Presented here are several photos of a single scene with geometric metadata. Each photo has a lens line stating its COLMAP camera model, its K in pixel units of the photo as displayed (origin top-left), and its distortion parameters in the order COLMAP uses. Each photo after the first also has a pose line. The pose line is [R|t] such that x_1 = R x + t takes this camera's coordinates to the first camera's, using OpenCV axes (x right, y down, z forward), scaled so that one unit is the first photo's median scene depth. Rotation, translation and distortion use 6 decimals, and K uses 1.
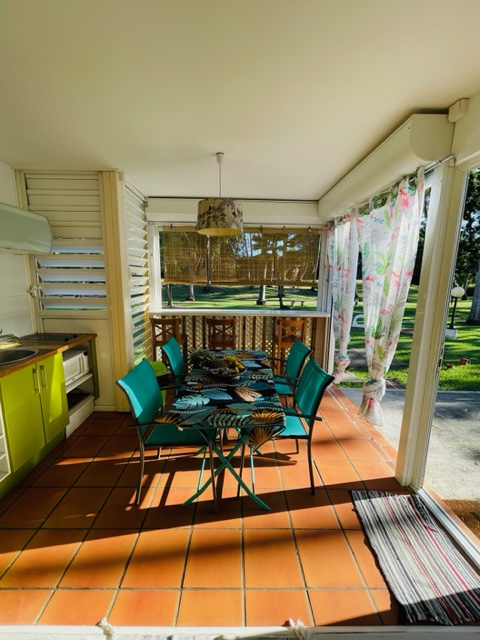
lens RADIAL K [[257.2, 0, 239.7], [0, 257.2, 318.6], [0, 0, 1]] dist [-0.014442, -0.000389]
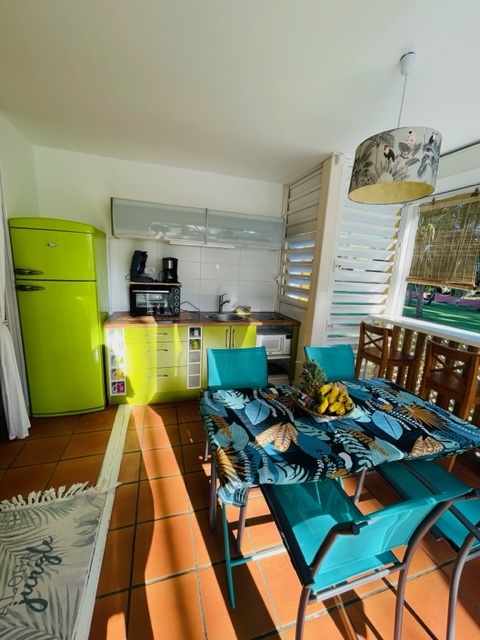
lens RADIAL K [[257.2, 0, 239.2], [0, 257.2, 318.6], [0, 0, 1]] dist [-0.014442, -0.000389]
pose [[0.276237, 0.189372, -0.942248, 0.490441], [-0.206920, 0.969122, 0.134111, -0.059734], [0.938550, 0.157924, 0.306893, 0.563622]]
